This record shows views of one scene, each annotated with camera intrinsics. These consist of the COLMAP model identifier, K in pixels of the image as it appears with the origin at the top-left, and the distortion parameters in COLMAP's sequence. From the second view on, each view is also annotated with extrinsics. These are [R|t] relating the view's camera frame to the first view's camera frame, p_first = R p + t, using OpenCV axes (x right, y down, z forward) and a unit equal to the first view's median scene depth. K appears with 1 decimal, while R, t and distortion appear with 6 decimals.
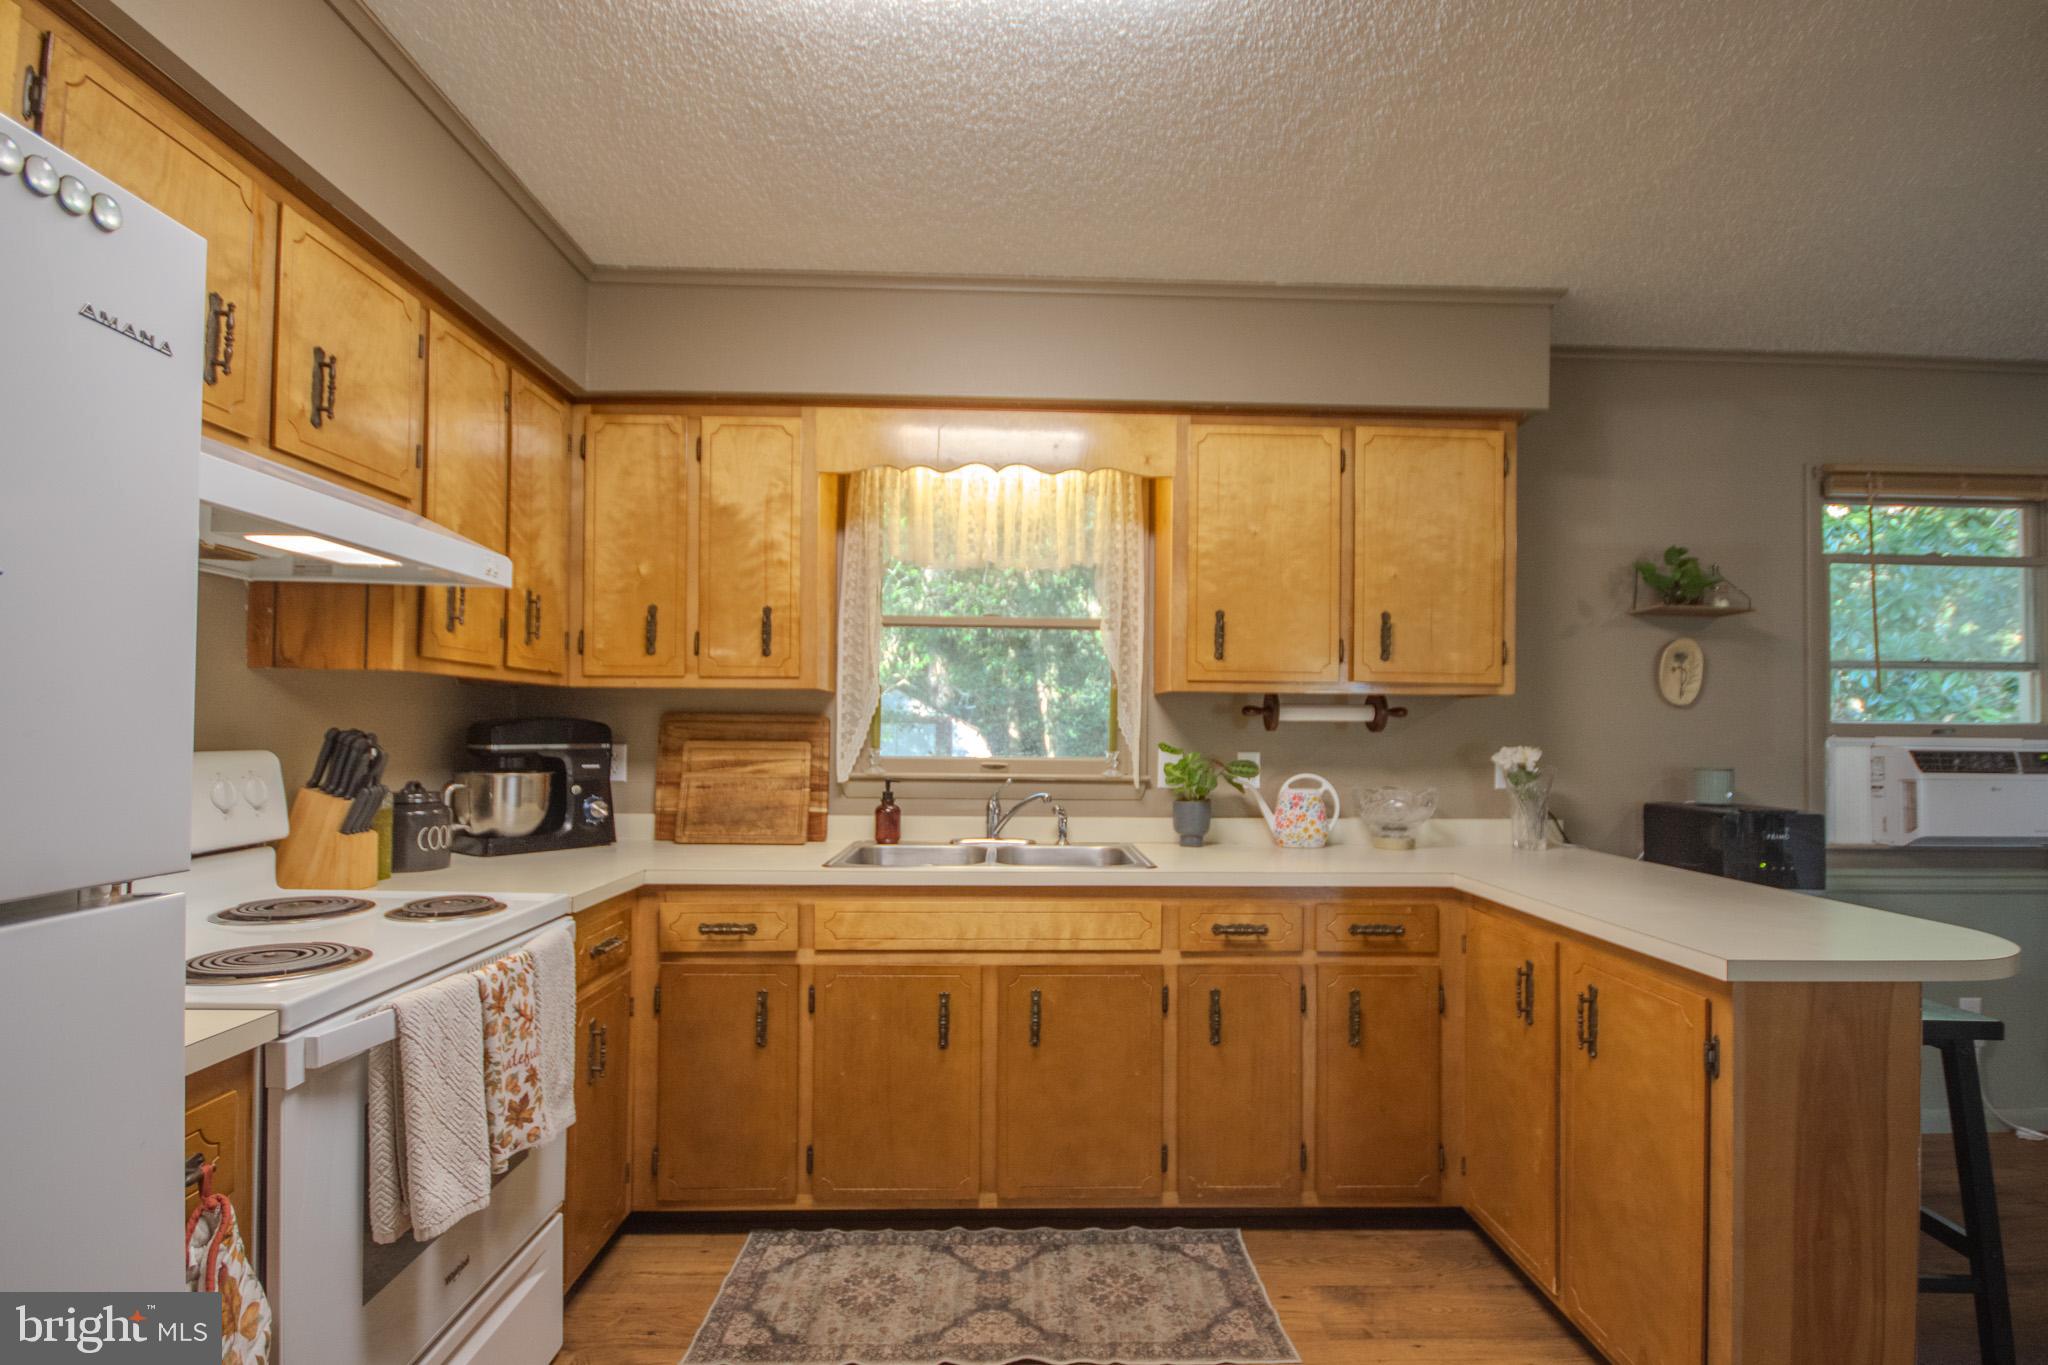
lens RADIAL K [[961.5, 0, 1032.7], [0, 961.5, 712.5], [0, 0, 1]] dist [0.004325, -0.007886]
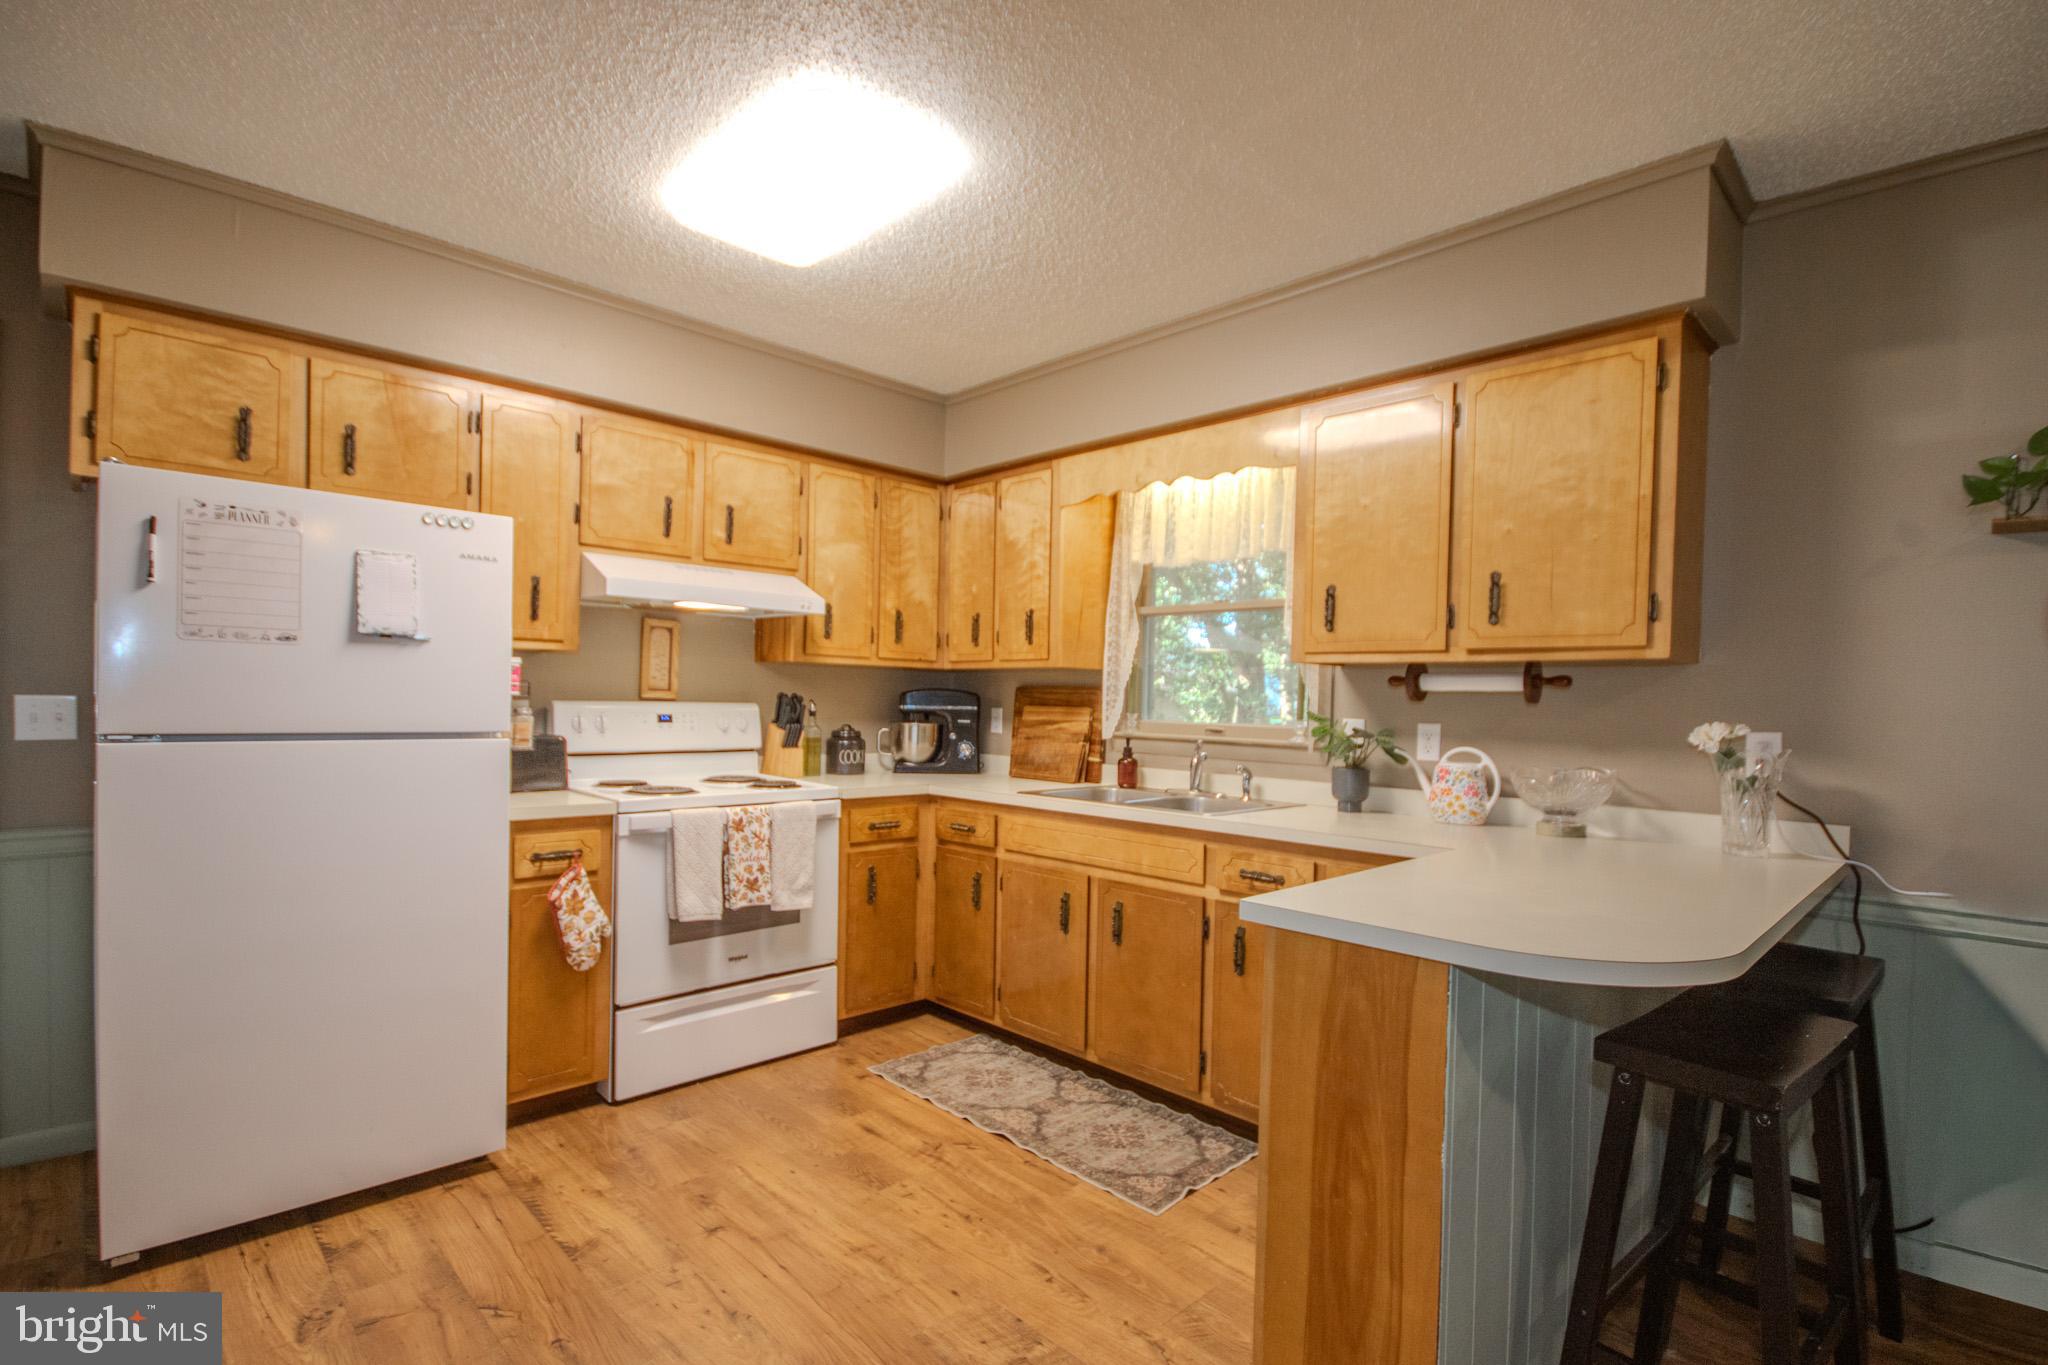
lens RADIAL K [[961.5, 0, 1032.7], [0, 961.5, 712.5], [0, 0, 1]] dist [0.004325, -0.007886]
pose [[0.679419, 0.015223, -0.733593, 0.758437], [-0.002232, 0.999823, 0.018681, 0.014249], [0.733747, -0.011055, 0.679332, 0.050109]]
